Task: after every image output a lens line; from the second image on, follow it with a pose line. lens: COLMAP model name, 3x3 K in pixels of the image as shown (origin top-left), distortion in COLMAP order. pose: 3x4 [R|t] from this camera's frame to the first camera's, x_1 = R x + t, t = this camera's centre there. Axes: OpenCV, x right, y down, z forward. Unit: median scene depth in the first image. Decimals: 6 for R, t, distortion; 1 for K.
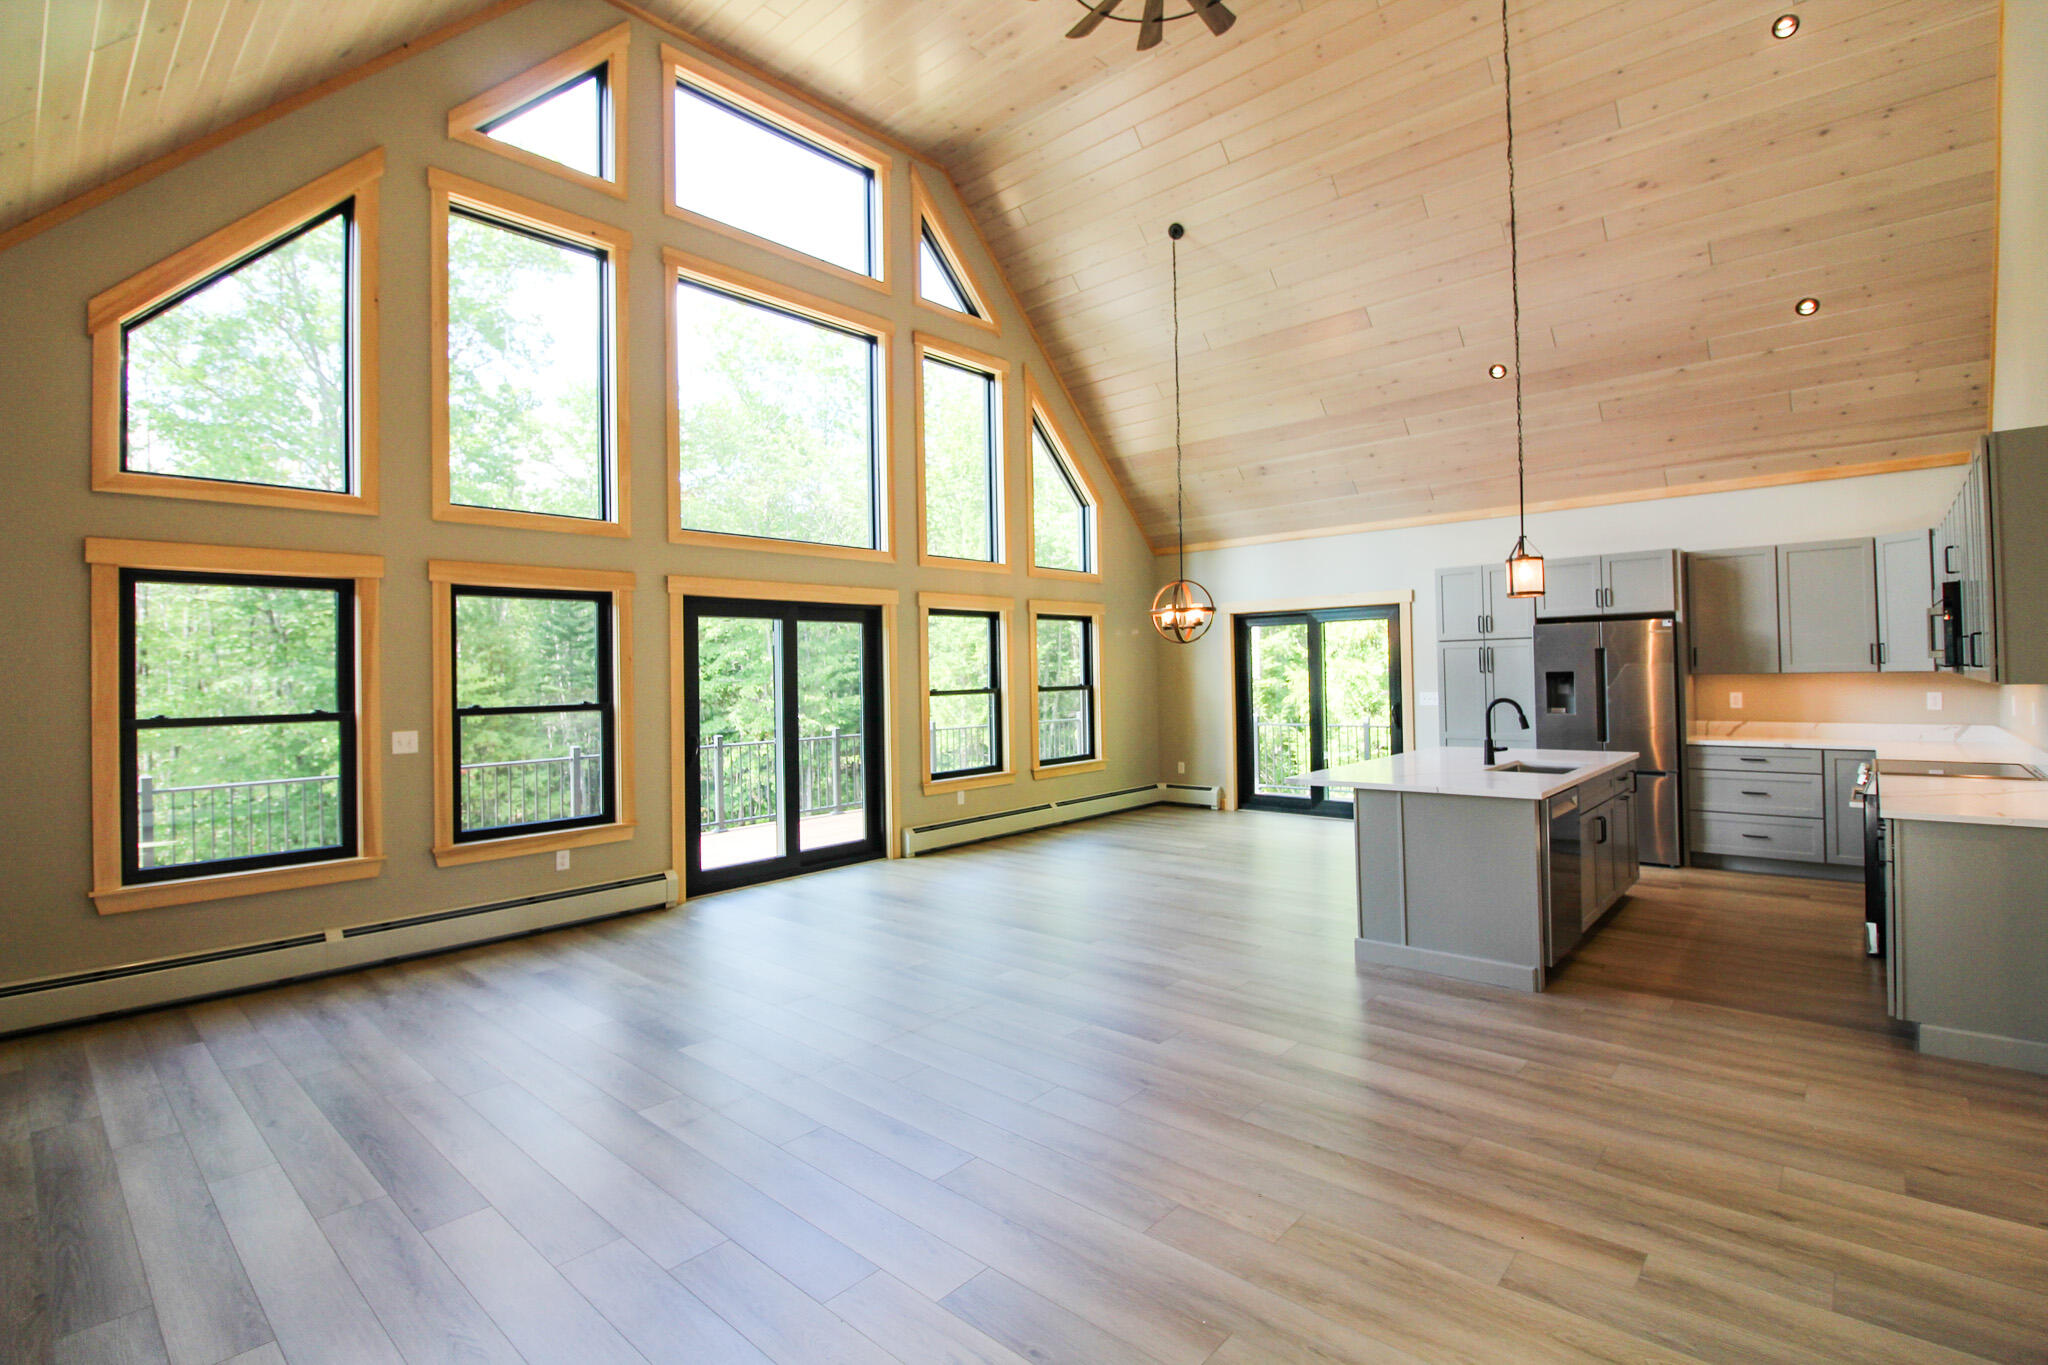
lens RADIAL K [[945.4, 0, 1024.0], [0, 945.4, 682.5], [0, 0, 1]] dist [0.001387, 0.000137]
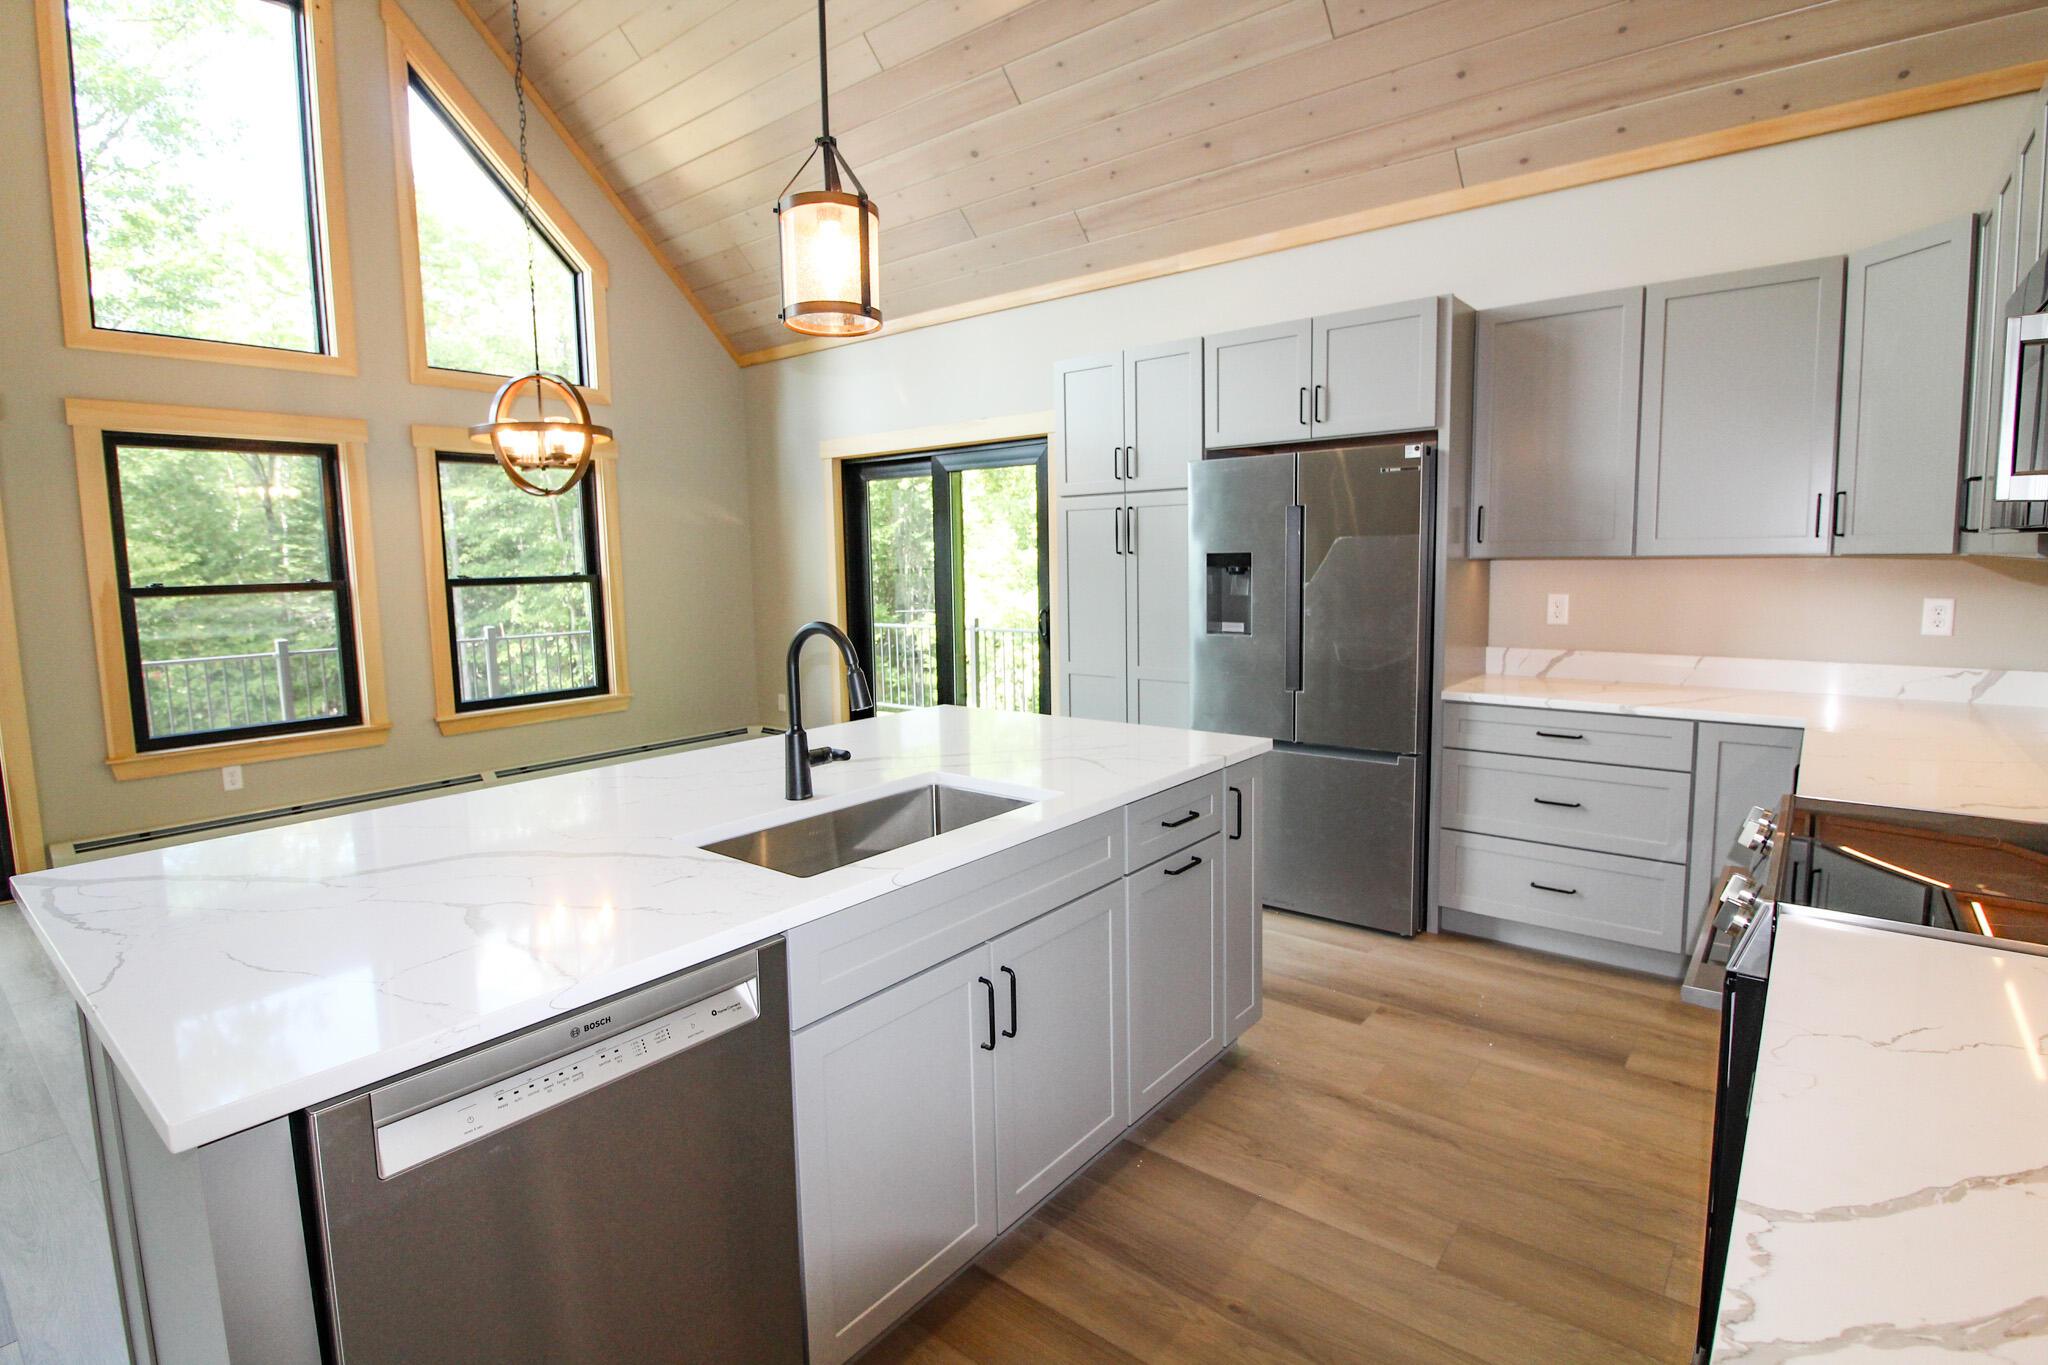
lens RADIAL K [[1025.5, 0, 952.8], [0, 1025.5, 676.0], [0, 0, 1]] dist [0.000324, -0.000621]
pose [[0.999956, -0.001297, 0.009280, 0.403850], [0.000189, 0.992964, 0.118415, -0.010790], [-0.009368, -0.118408, 0.992921, 0.428097]]
